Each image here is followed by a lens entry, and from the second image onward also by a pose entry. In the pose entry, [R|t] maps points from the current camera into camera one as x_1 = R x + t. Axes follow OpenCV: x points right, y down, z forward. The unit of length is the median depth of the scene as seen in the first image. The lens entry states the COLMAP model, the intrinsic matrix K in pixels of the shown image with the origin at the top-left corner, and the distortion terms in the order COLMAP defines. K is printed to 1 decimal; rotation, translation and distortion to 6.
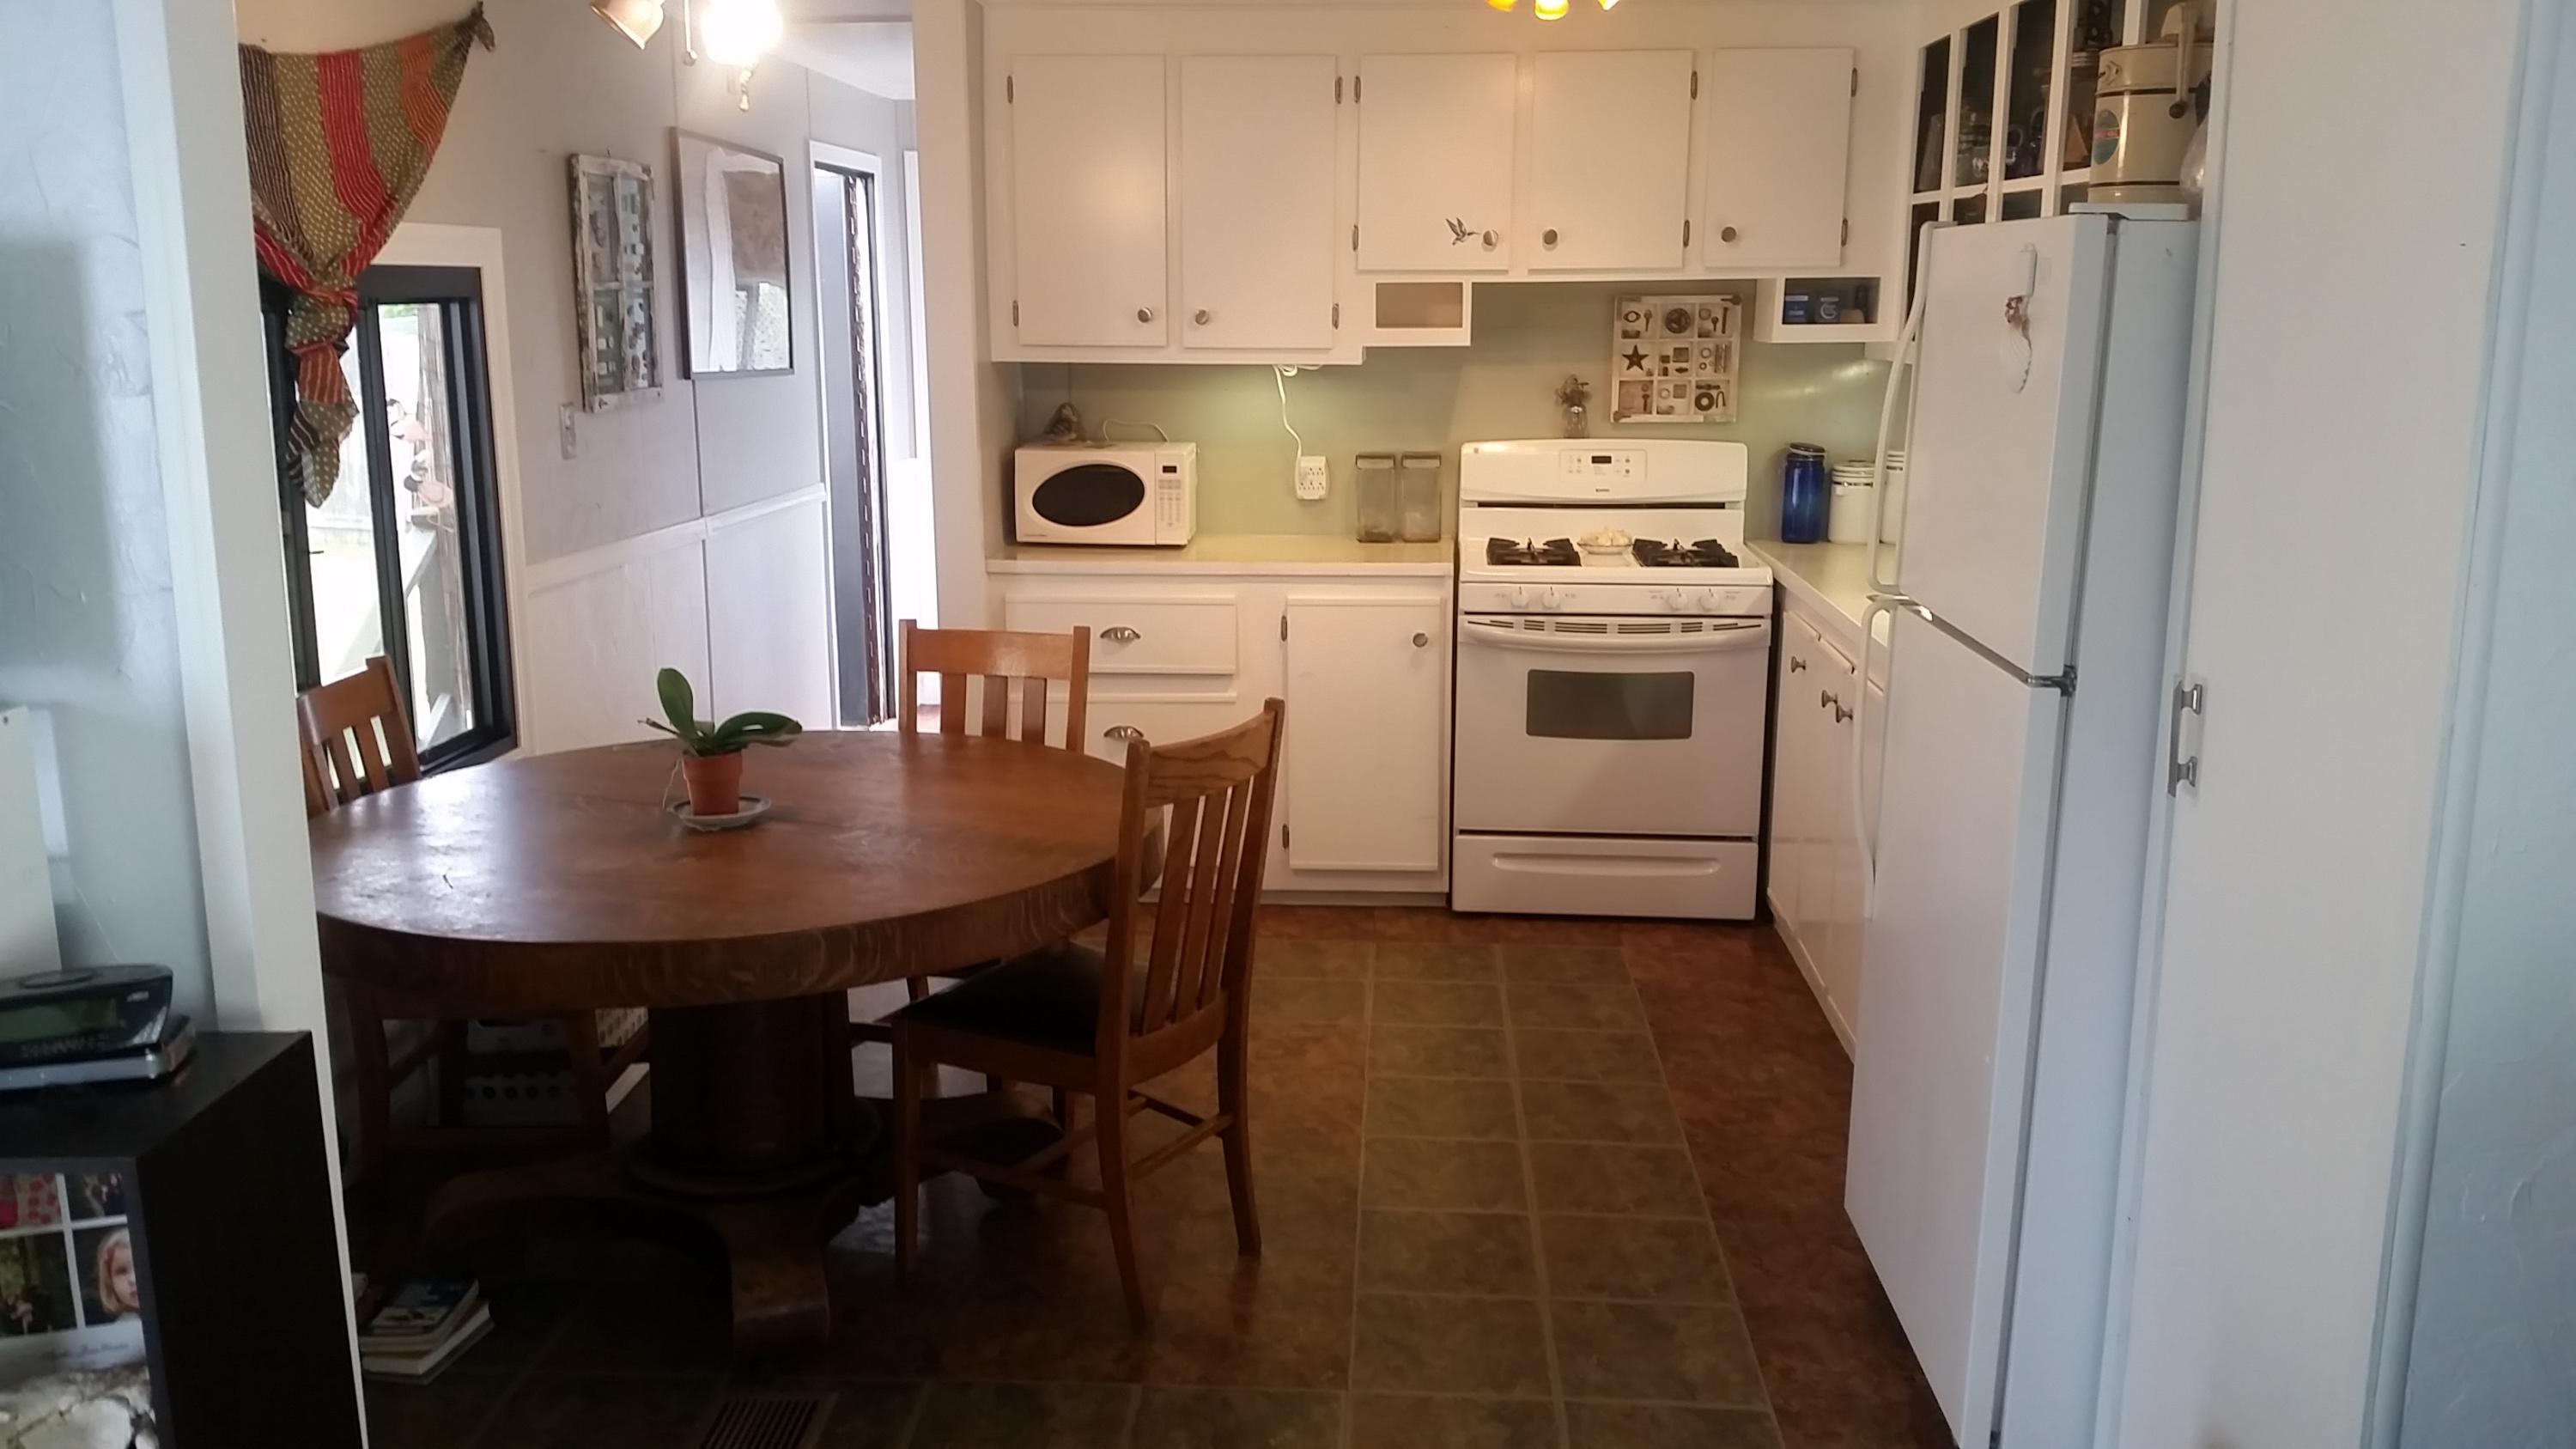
lens RADIAL K [[2093.9, 0, 1275.1], [0, 2093.9, 751.0], [0, 0, 1]] dist [0.165700, -0.341651]
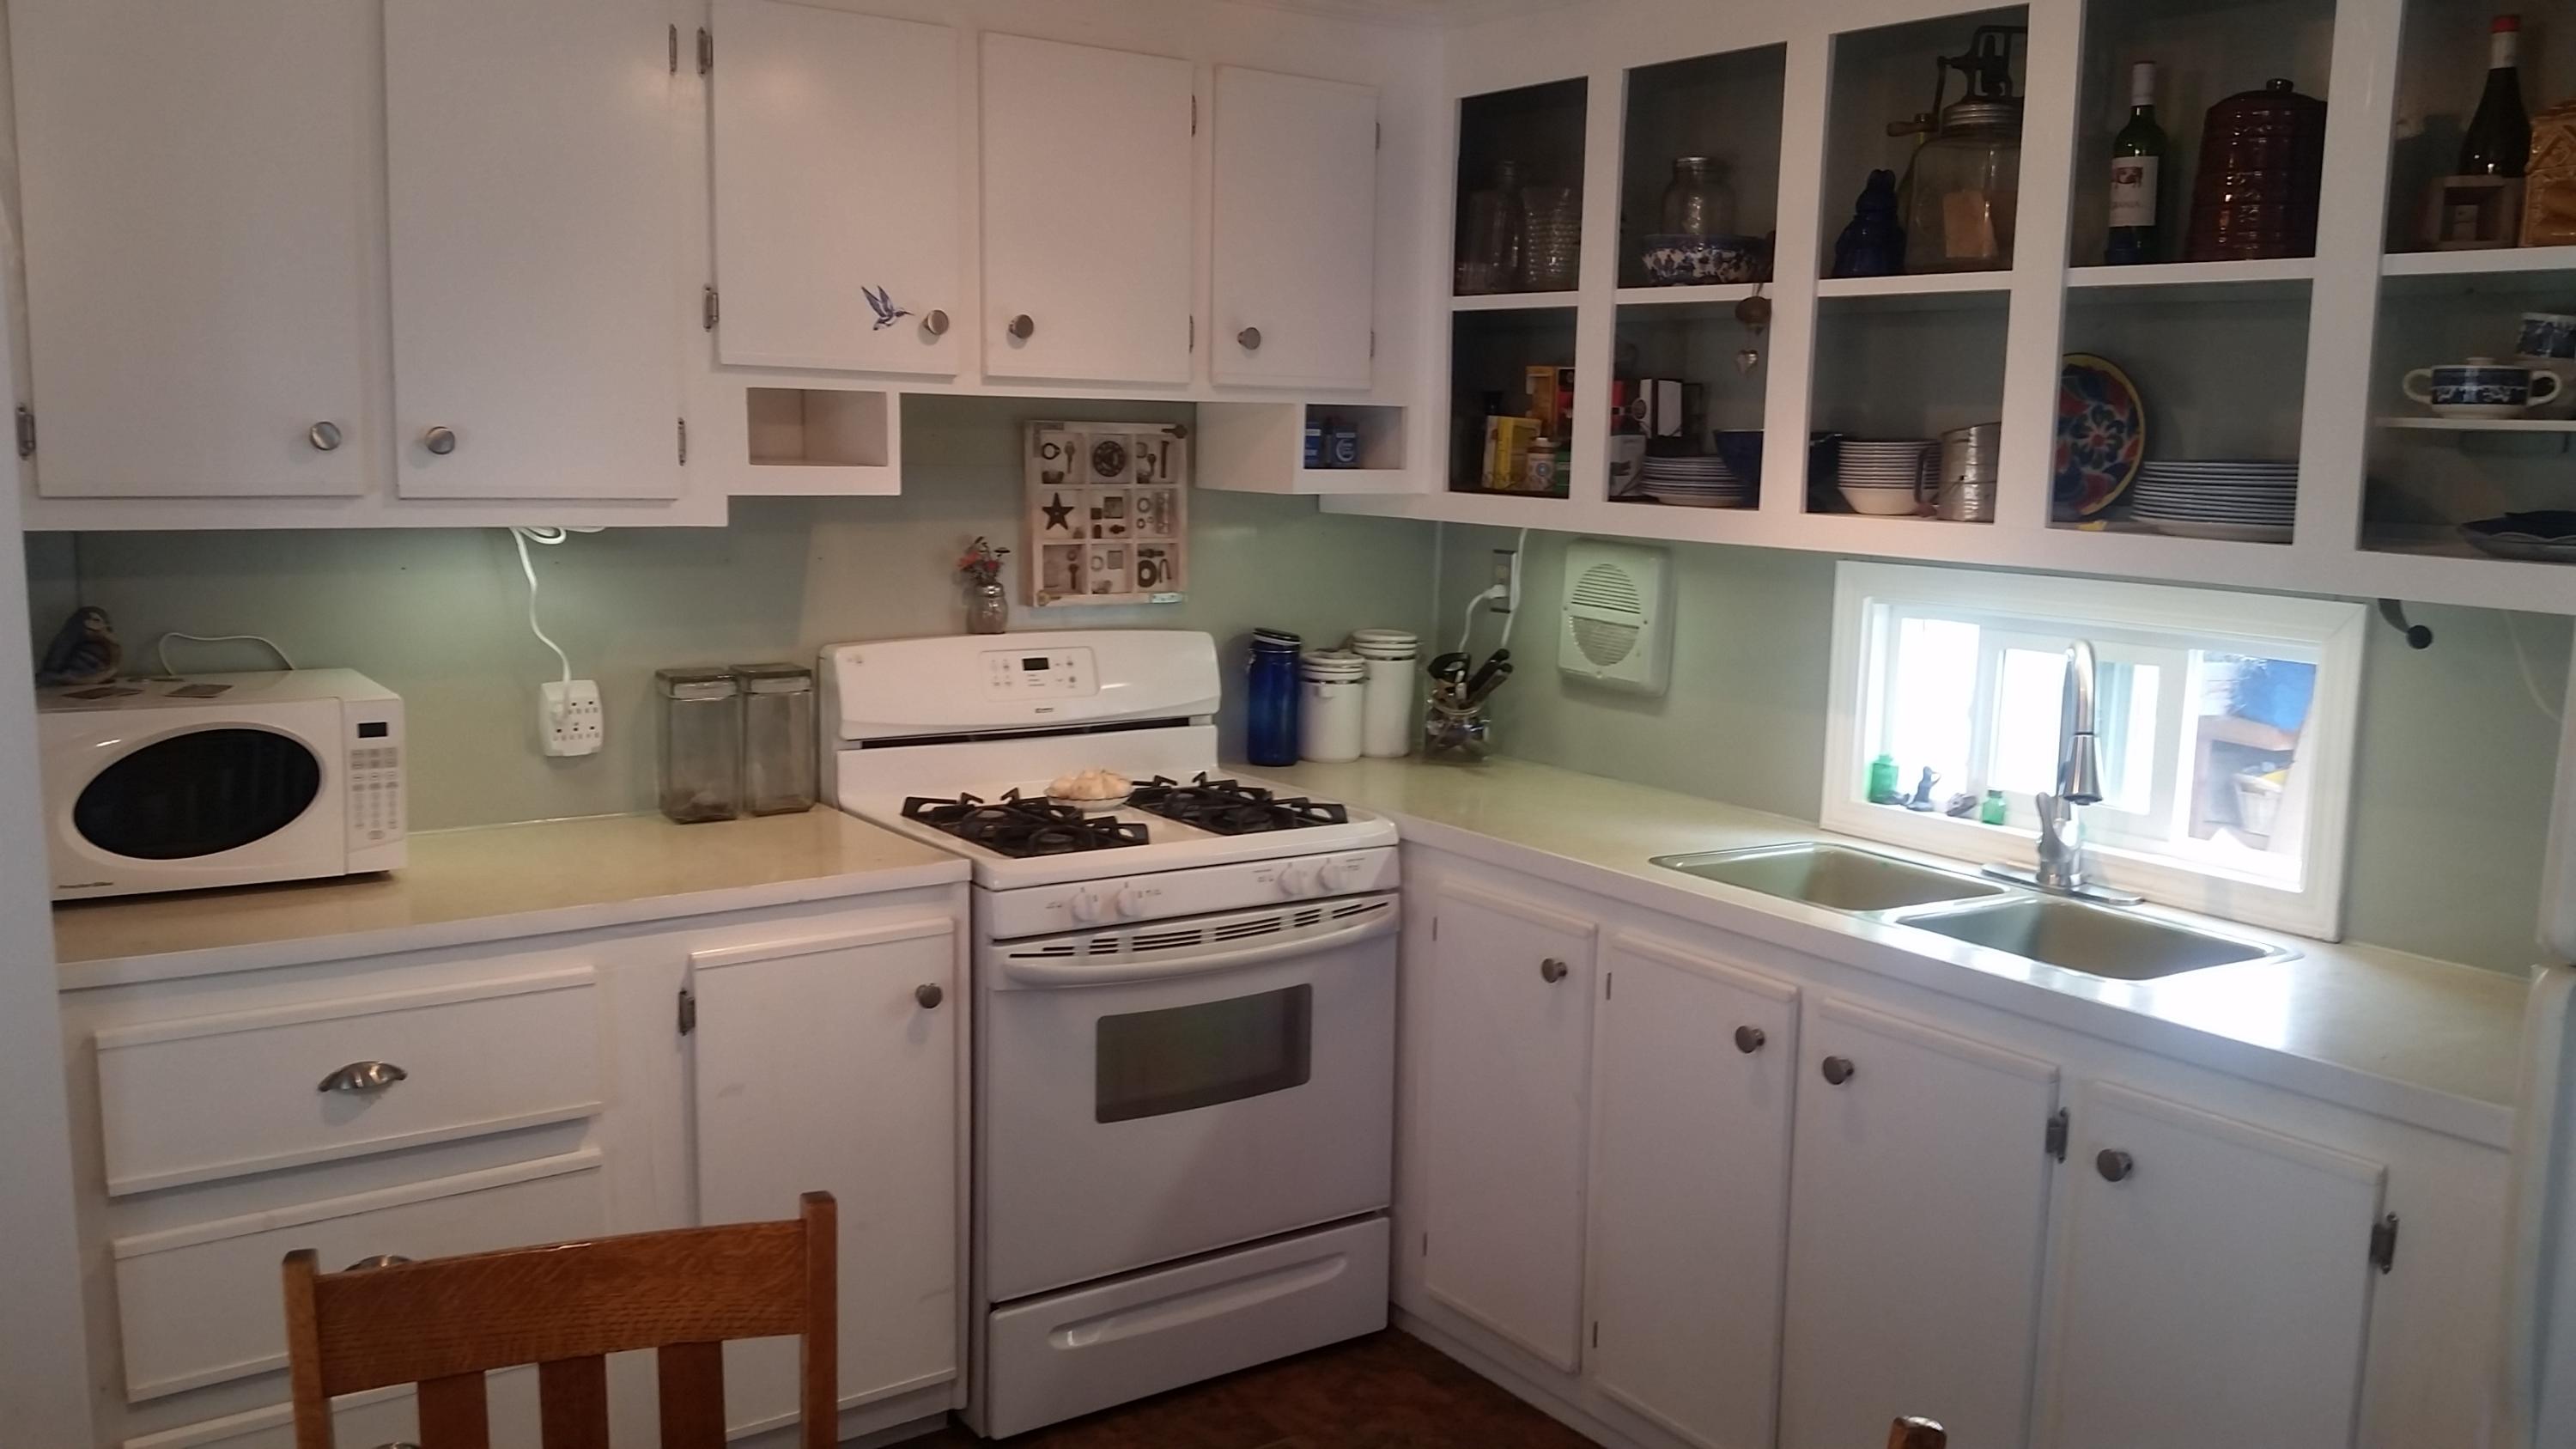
lens RADIAL K [[2093.9, 0, 1275.1], [0, 2093.9, 751.0], [0, 0, 1]] dist [0.165700, -0.341651]
pose [[0.774500, -0.081143, 0.627348, -0.210611], [0.112299, 0.993623, -0.010122, -0.100574], [-0.622526, 0.078290, 0.778673, 0.464247]]
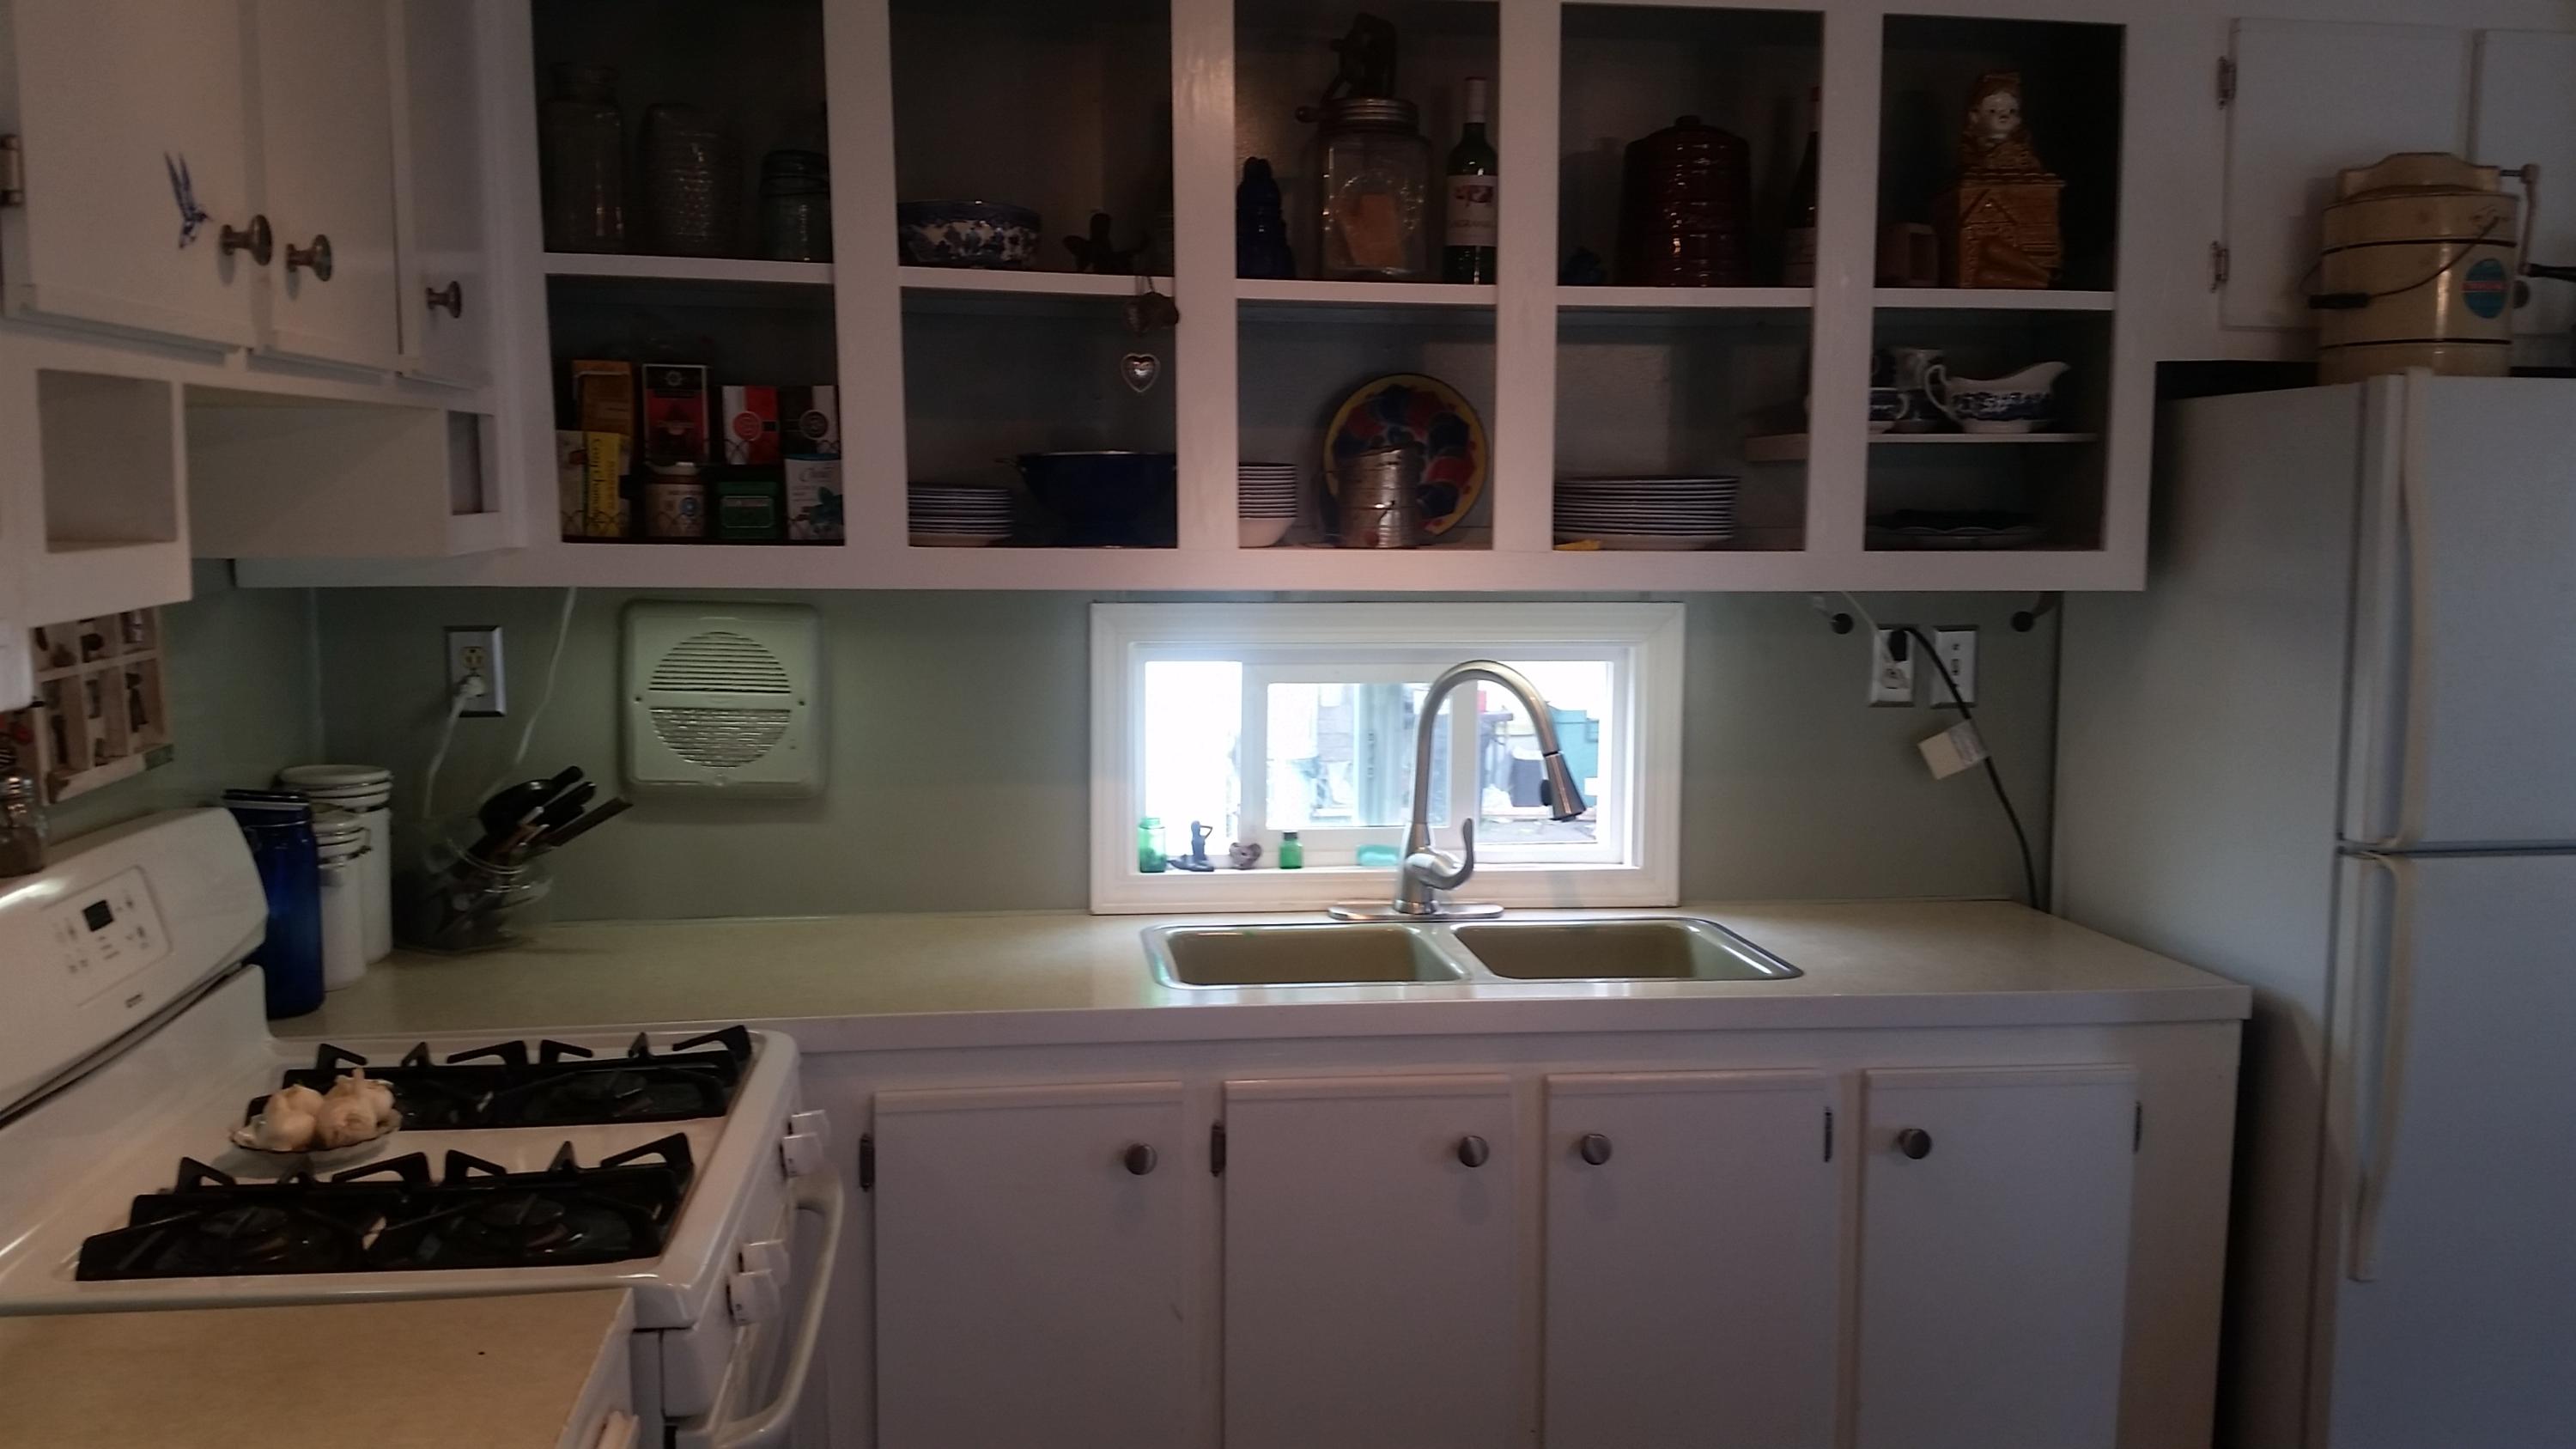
lens RADIAL K [[2093.9, 0, 1275.1], [0, 2093.9, 751.0], [0, 0, 1]] dist [0.165700, -0.341651]
pose [[-0.195702, -0.127329, 0.972362, -0.219214], [0.202121, 0.965009, 0.167046, -0.190827], [-0.959608, 0.229226, -0.163118, 0.908714]]
